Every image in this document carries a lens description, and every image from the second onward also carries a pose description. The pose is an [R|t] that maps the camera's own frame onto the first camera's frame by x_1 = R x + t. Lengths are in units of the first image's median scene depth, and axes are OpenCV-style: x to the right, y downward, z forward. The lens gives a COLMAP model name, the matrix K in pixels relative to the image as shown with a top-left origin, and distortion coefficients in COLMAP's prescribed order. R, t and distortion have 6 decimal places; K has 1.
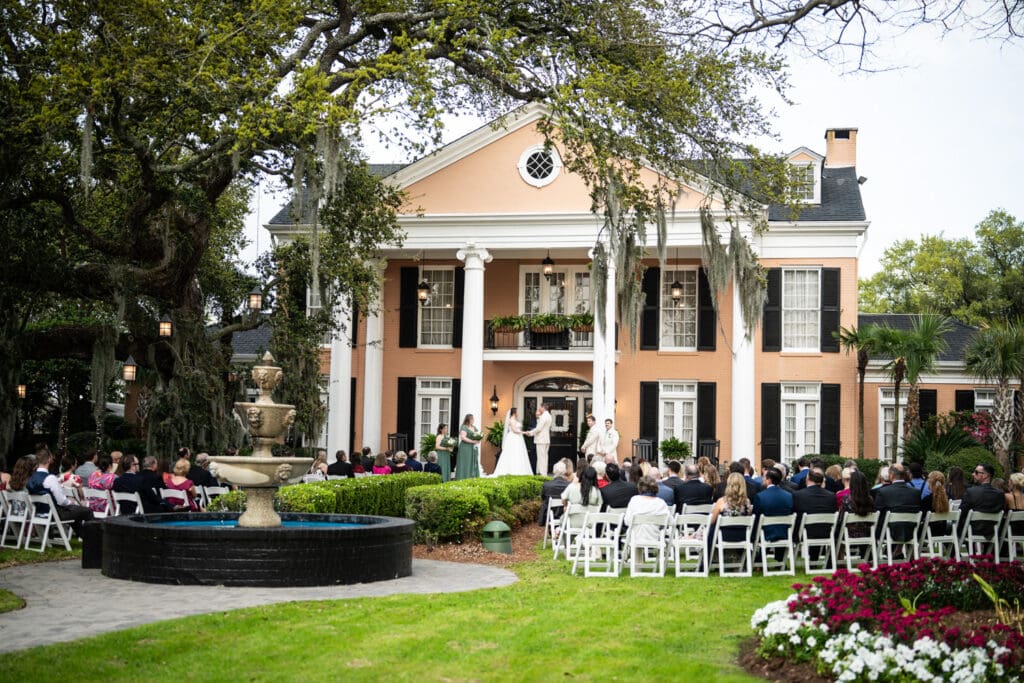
lens RADIAL K [[1513.7, 0, 510.5], [0, 1513.7, 366.2], [0, 0, 1]] dist [0.009587, -0.033918]
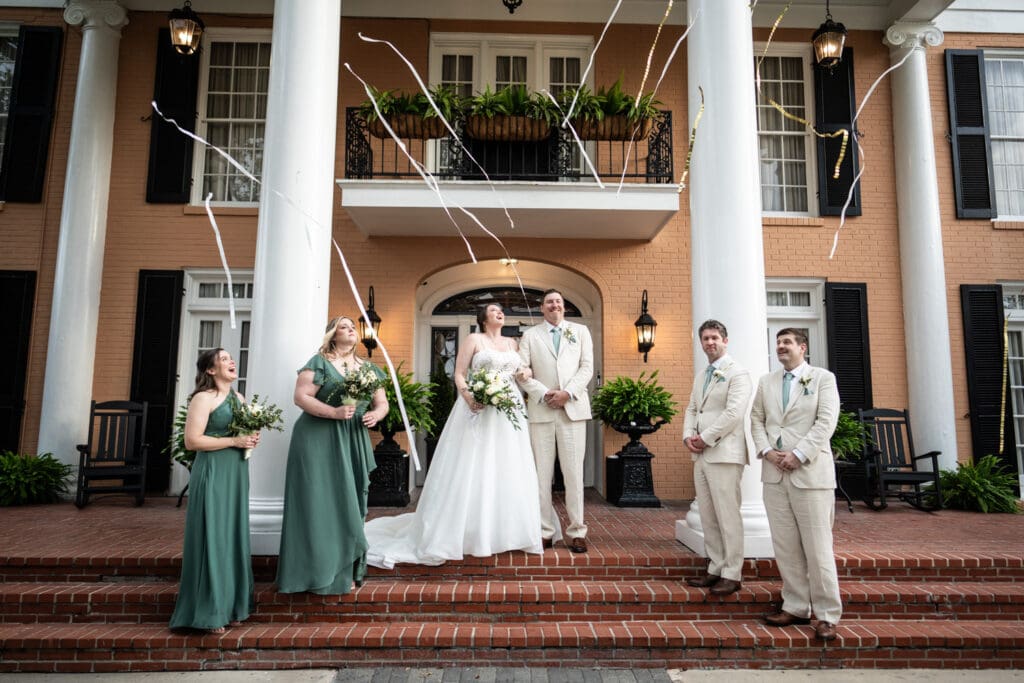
lens RADIAL K [[557.7, 0, 516.6], [0, 557.7, 341.5], [0, 0, 1]] dist [-0.000281, -0.000519]
pose [[0.974164, 0.009833, 0.225628, -0.005980], [0.001619, 0.998722, -0.050511, 0.036725], [-0.225837, 0.049571, 0.972903, 0.857272]]
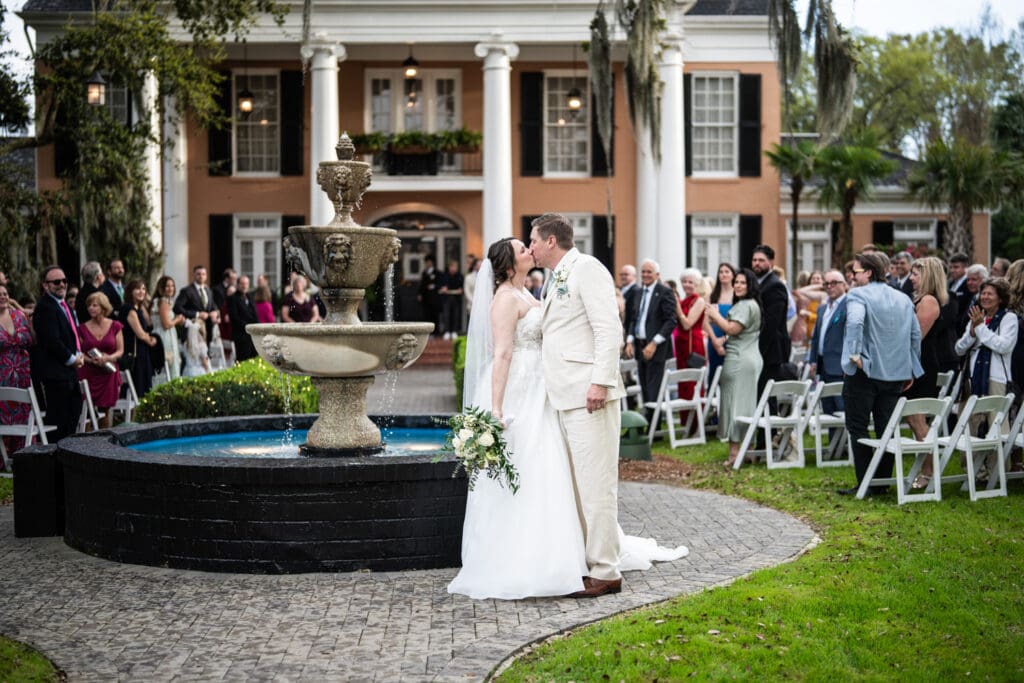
lens RADIAL K [[1513.7, 0, 510.5], [0, 1513.7, 366.2], [0, 0, 1]] dist [0.009587, -0.033918]
pose [[0.969681, -0.036302, 0.241661, -0.119045], [0.012779, 0.995084, 0.098202, 0.010598], [-0.244038, -0.092137, 0.965379, 0.218141]]
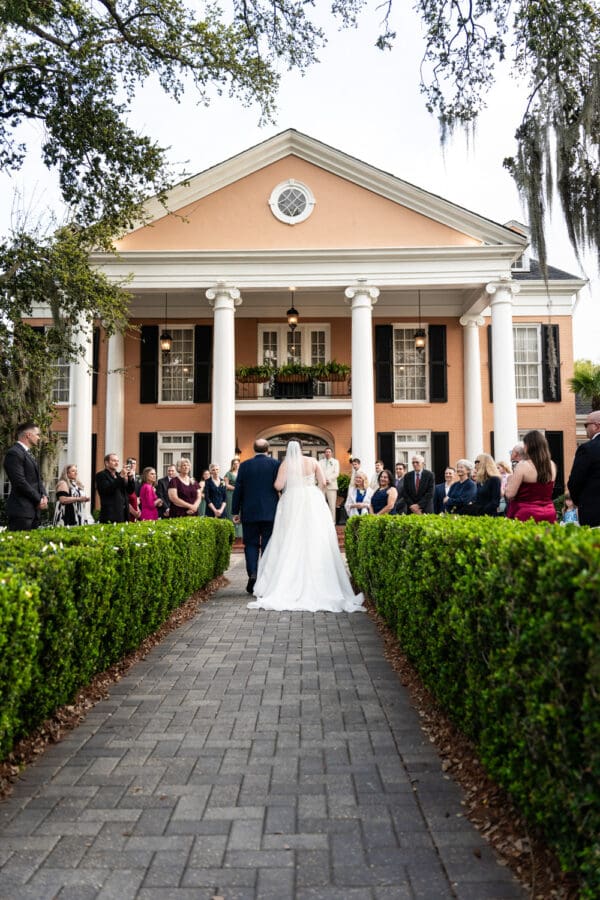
lens RADIAL K [[666.0, 0, 287.5], [0, 666.0, 466.8], [0, 0, 1]] dist [-0.001595, -0.001122]
pose [[0.983135, -0.013012, 0.182418, -0.060642], [0.017019, 0.999647, -0.020419, 0.042743], [-0.182088, 0.023179, 0.983009, 0.562776]]
